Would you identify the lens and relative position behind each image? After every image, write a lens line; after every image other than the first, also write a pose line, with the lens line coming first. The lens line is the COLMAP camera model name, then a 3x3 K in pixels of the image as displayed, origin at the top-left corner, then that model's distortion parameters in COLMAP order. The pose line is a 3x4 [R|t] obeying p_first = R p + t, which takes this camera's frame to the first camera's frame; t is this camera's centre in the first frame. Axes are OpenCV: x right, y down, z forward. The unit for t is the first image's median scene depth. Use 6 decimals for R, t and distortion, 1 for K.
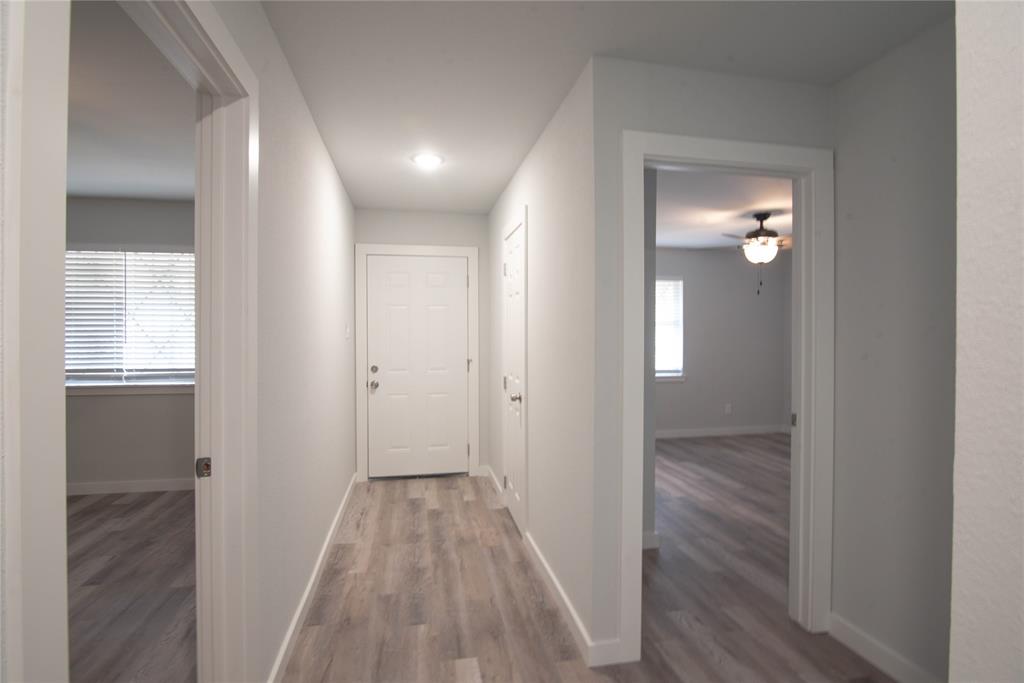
lens RADIAL K [[503.9, 0, 510.6], [0, 503.9, 337.1], [0, 0, 1]] dist [-0.019186, -0.000907]
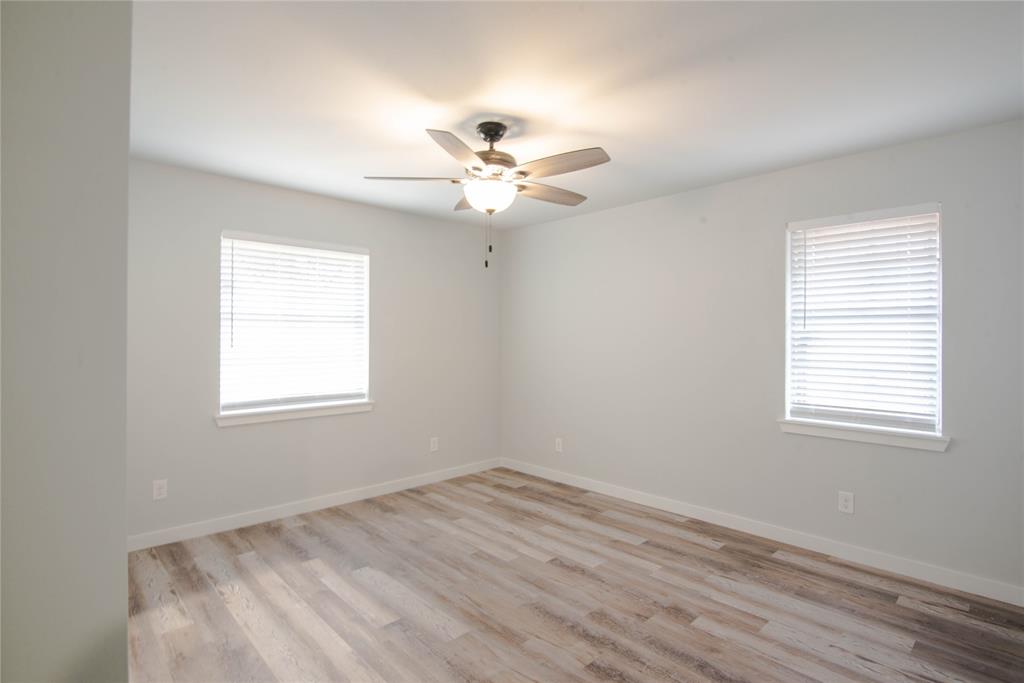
lens RADIAL K [[503.9, 0, 510.6], [0, 503.9, 337.1], [0, 0, 1]] dist [-0.019186, -0.000907]
pose [[0.845237, 0.003636, 0.534380, 0.198943], [0.000344, 0.999973, -0.007349, -0.002611], [-0.534392, 0.006396, 0.845213, 0.469430]]
